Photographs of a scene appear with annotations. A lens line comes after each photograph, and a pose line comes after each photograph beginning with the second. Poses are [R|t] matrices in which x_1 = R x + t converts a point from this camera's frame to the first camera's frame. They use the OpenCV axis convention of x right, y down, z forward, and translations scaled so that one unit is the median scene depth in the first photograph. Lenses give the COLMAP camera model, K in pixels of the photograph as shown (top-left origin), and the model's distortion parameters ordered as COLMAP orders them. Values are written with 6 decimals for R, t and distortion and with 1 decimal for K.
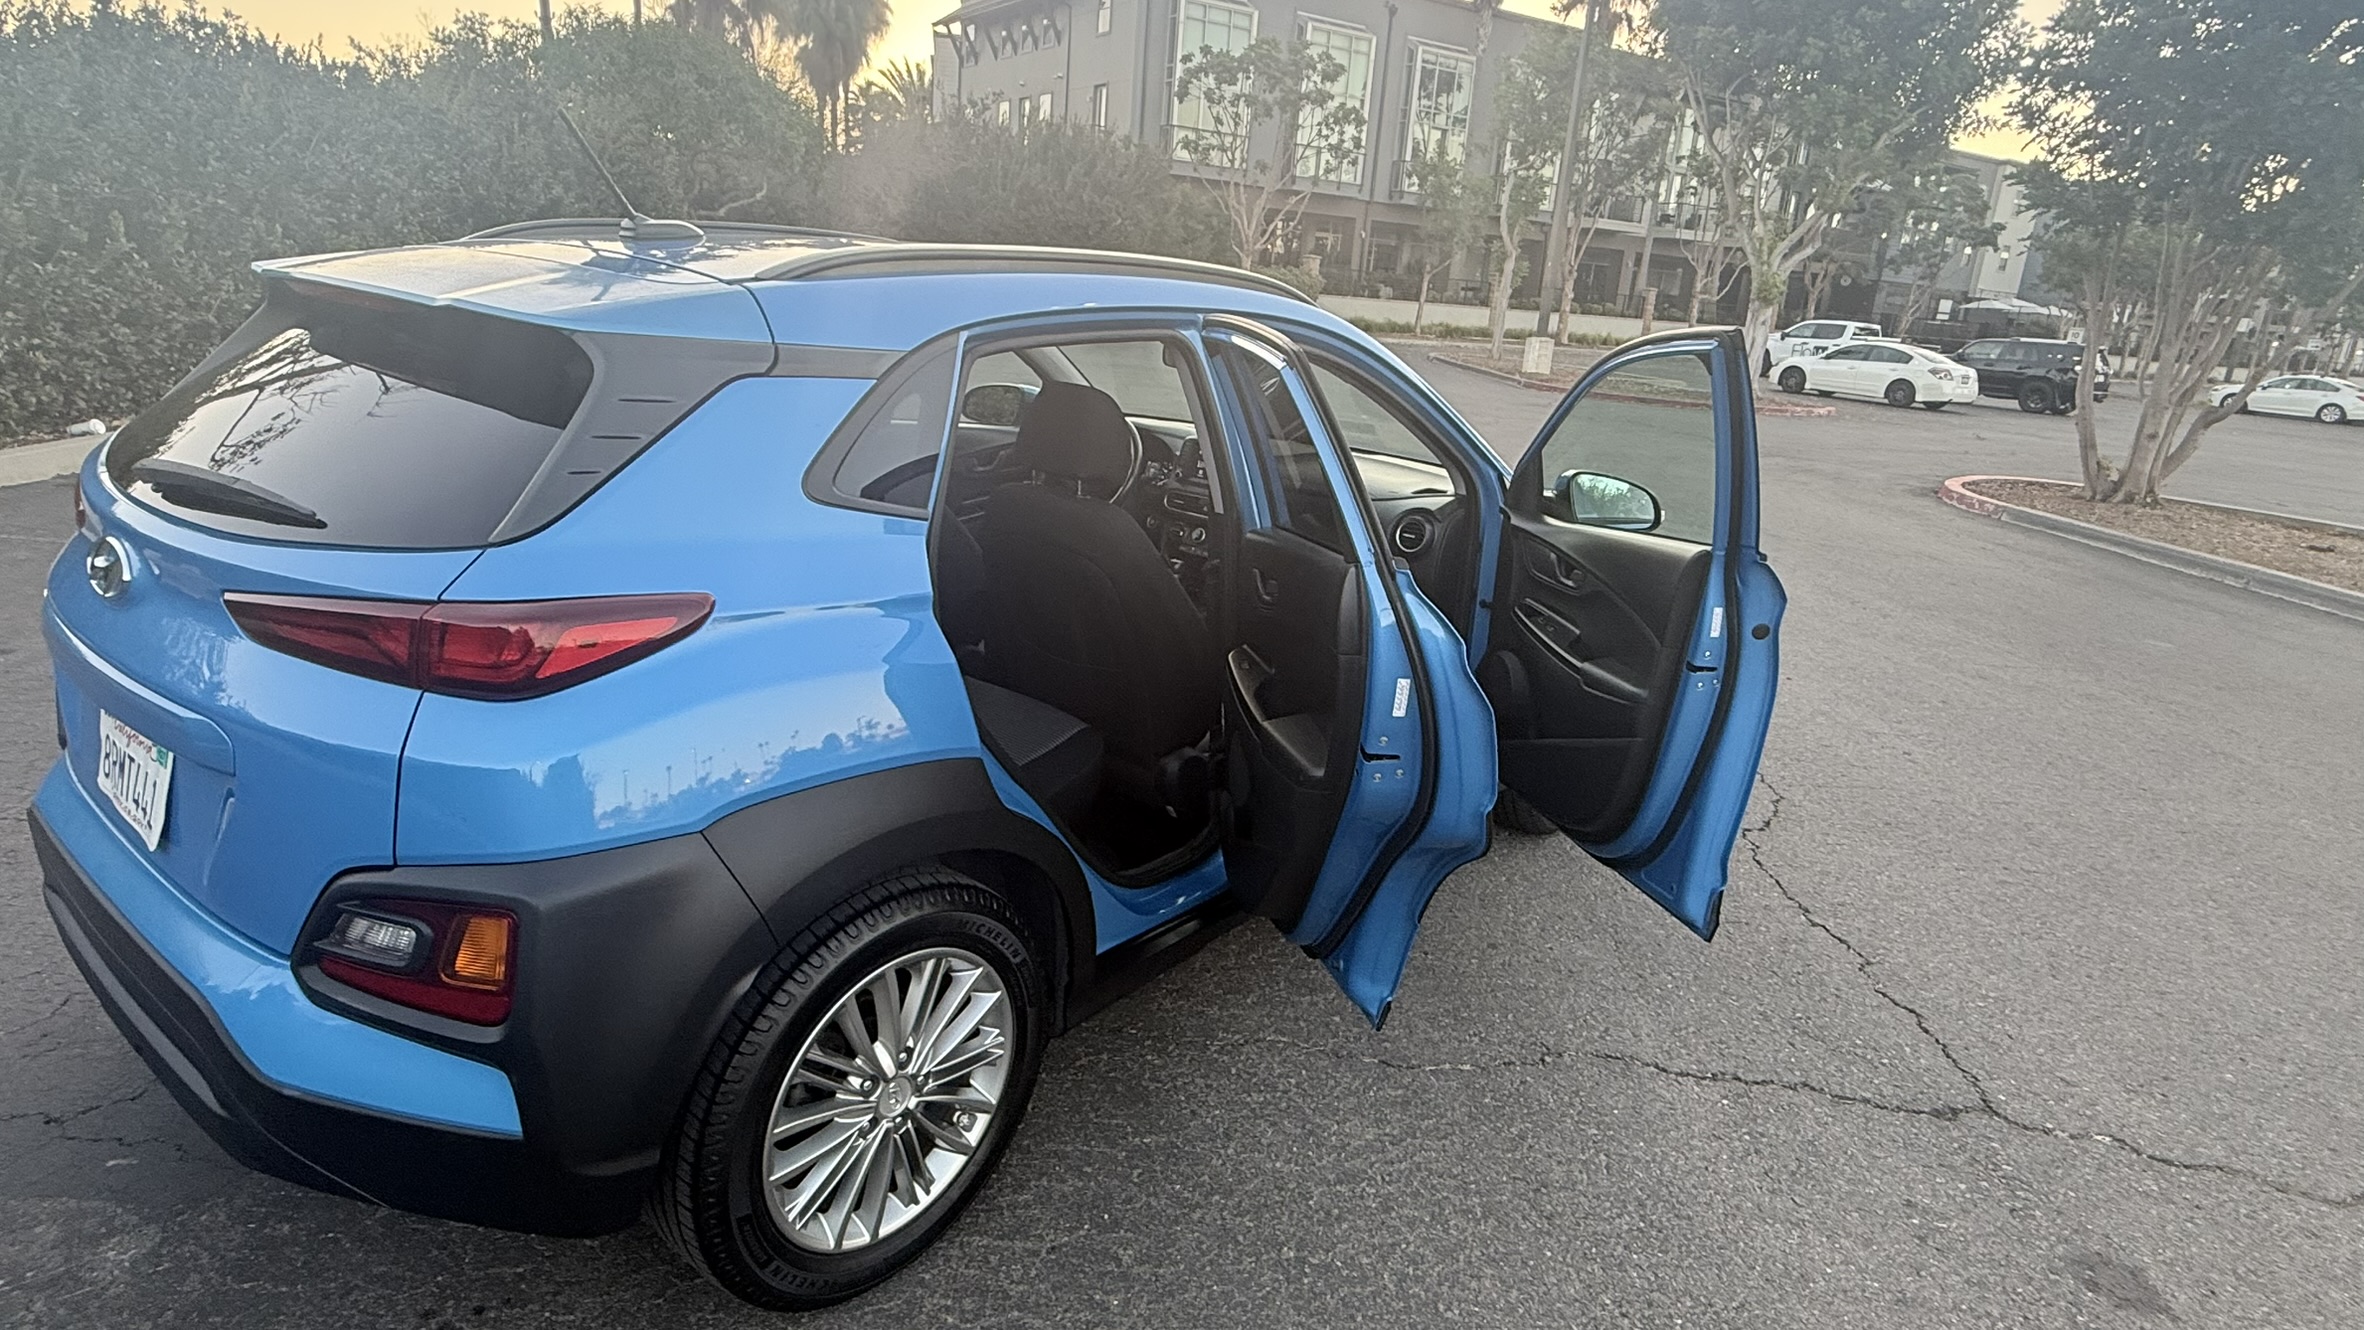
lens RADIAL K [[1311.8, 0, 1181.8], [0, 1311.8, 668.7], [0, 0, 1]] dist [-0.003936, 0.001278]
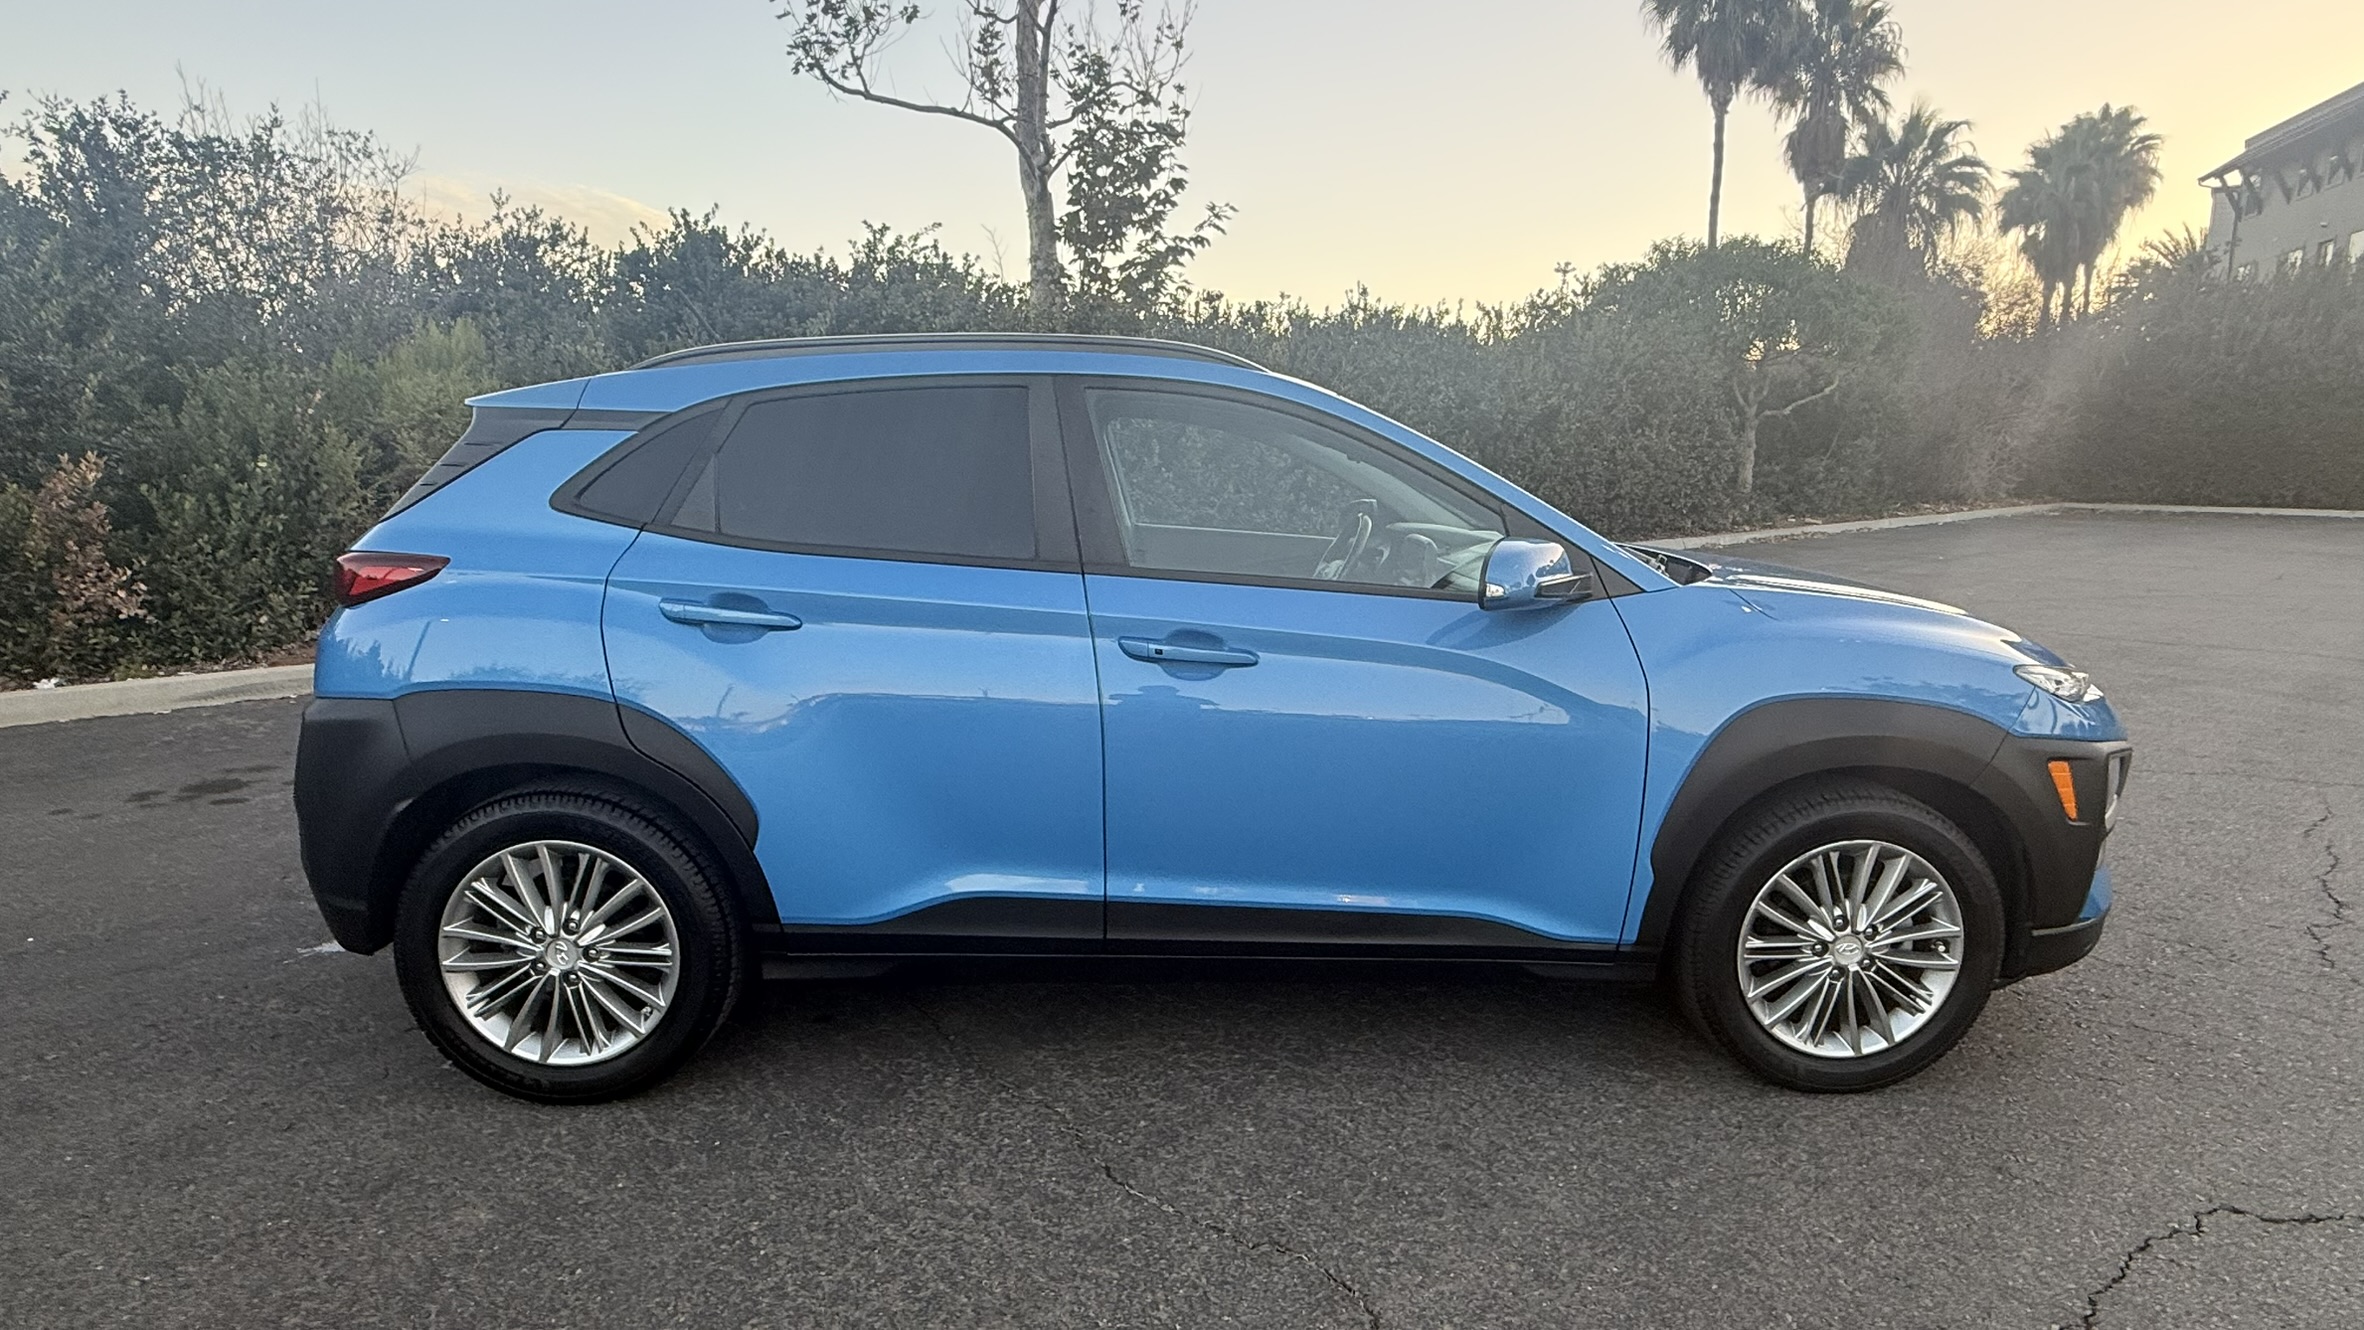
lens RADIAL K [[1311.8, 0, 1171.7], [0, 1311.8, 666.3], [0, 0, 1]] dist [-0.003936, 0.001278]
pose [[0.640662, 0.047186, -0.766372, 0.074338], [-0.172254, 0.981502, -0.083567, 0.002826], [0.748252, 0.185548, 0.636939, 0.035104]]
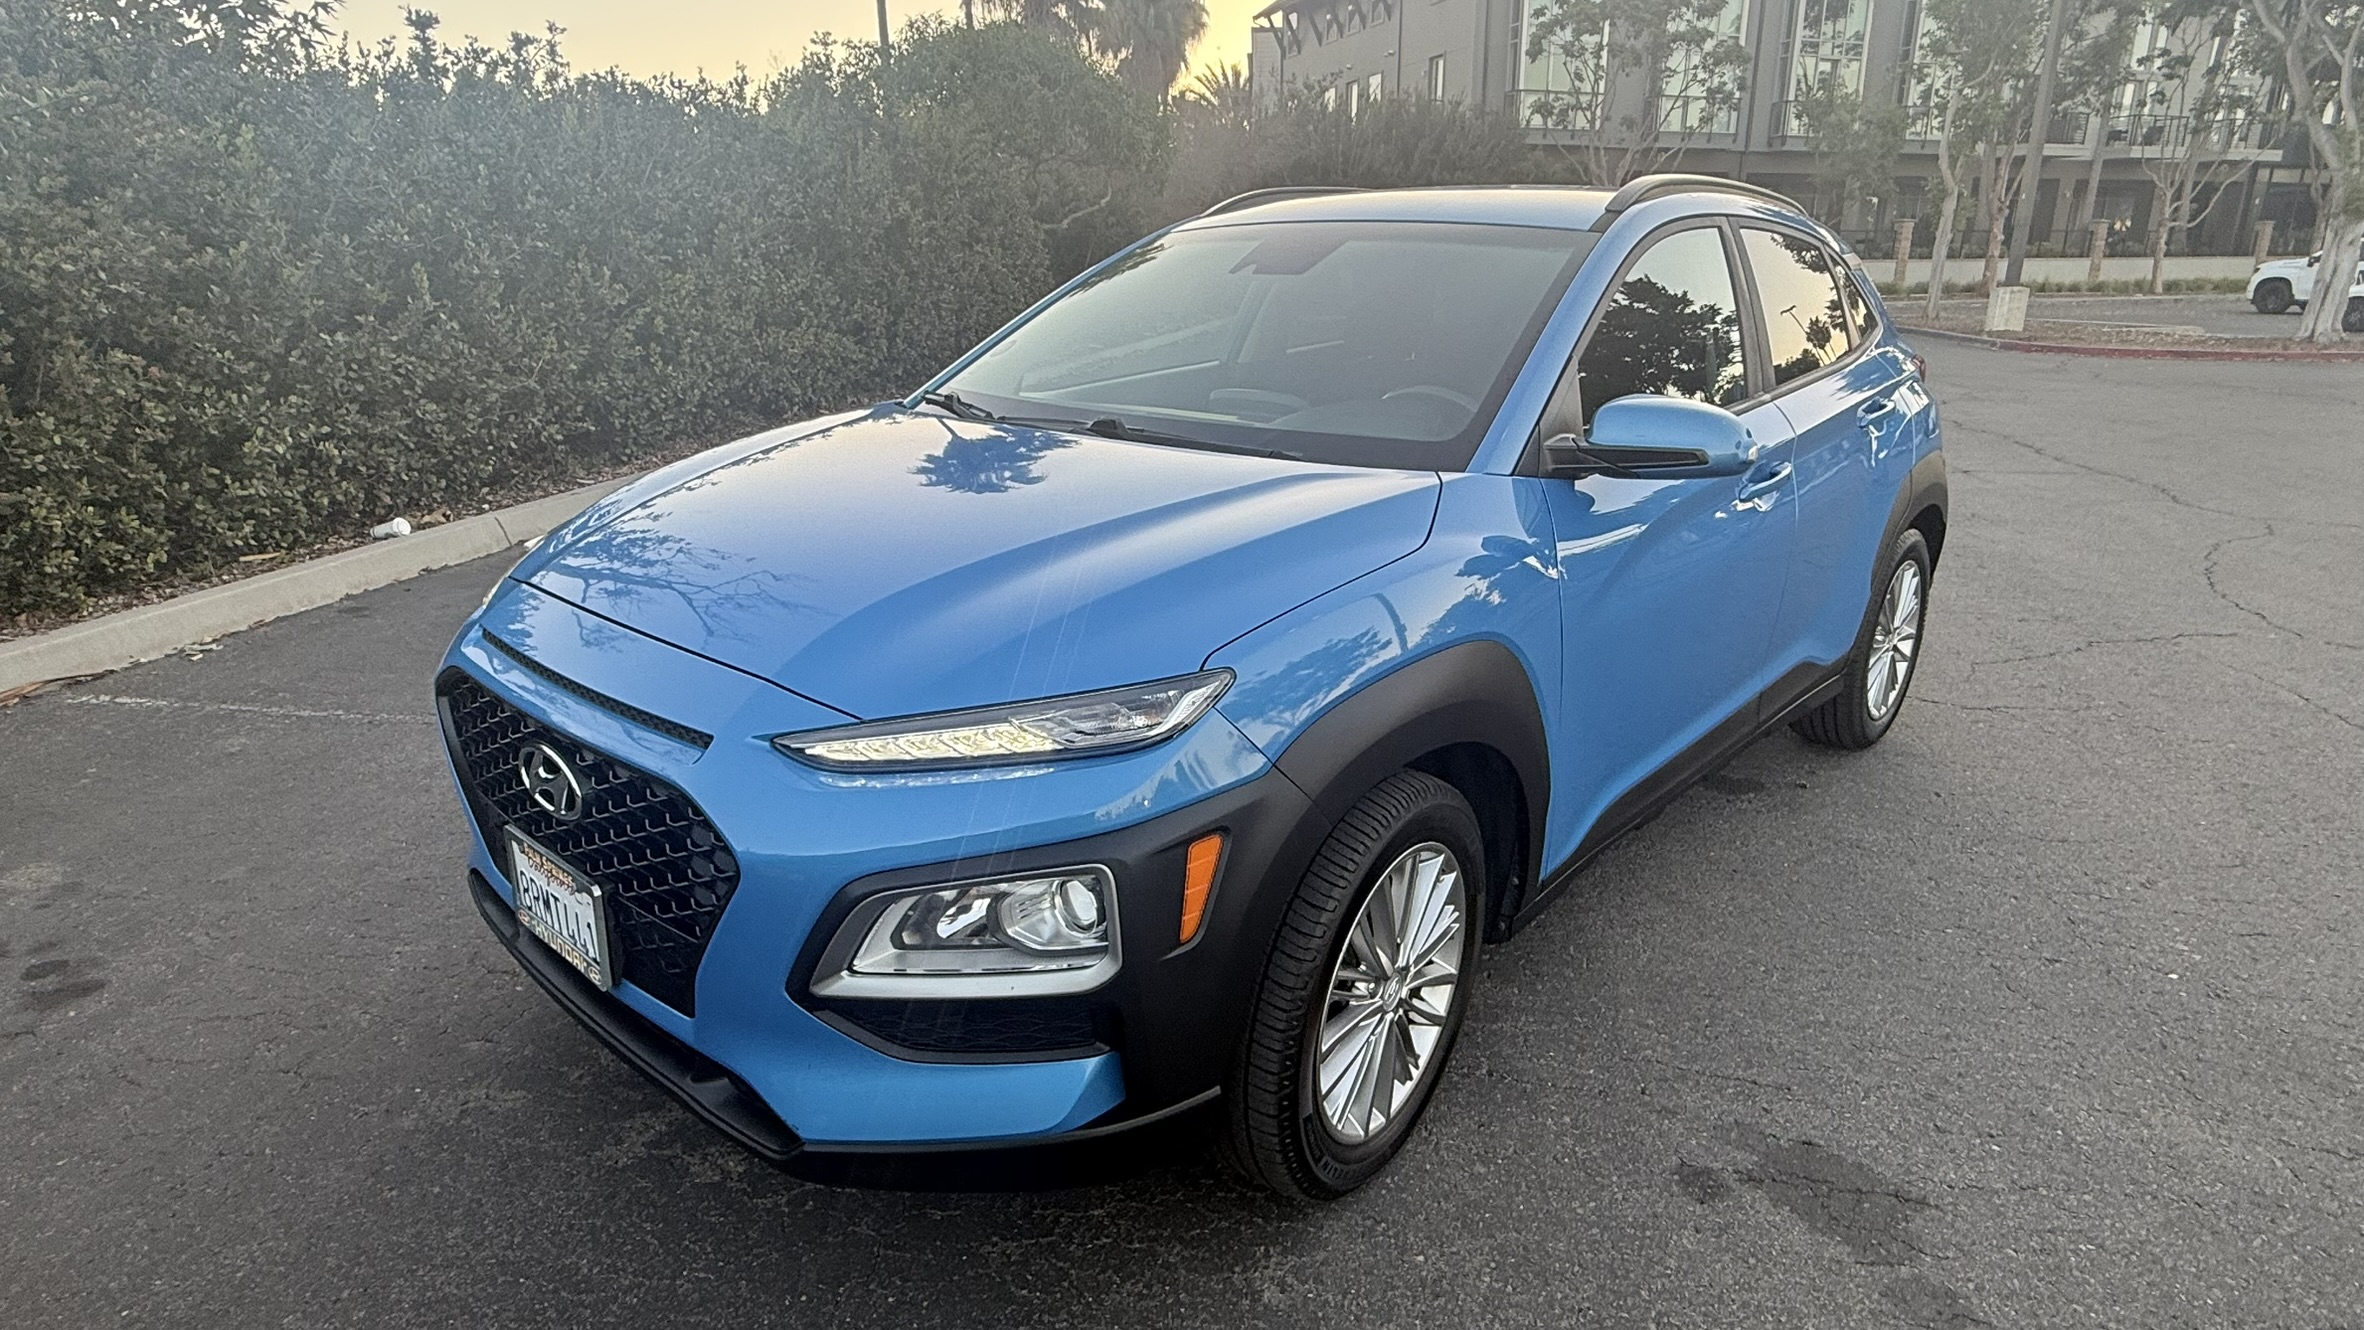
lens RADIAL K [[1311.8, 0, 1179.4], [0, 1311.8, 672.8], [0, 0, 1]] dist [-0.003936, 0.001278]
pose [[0.971861, -0.016224, -0.234997, -0.038096], [0.017181, 0.999850, 0.002027, -0.020448], [0.234929, -0.006008, 0.971994, 0.074236]]
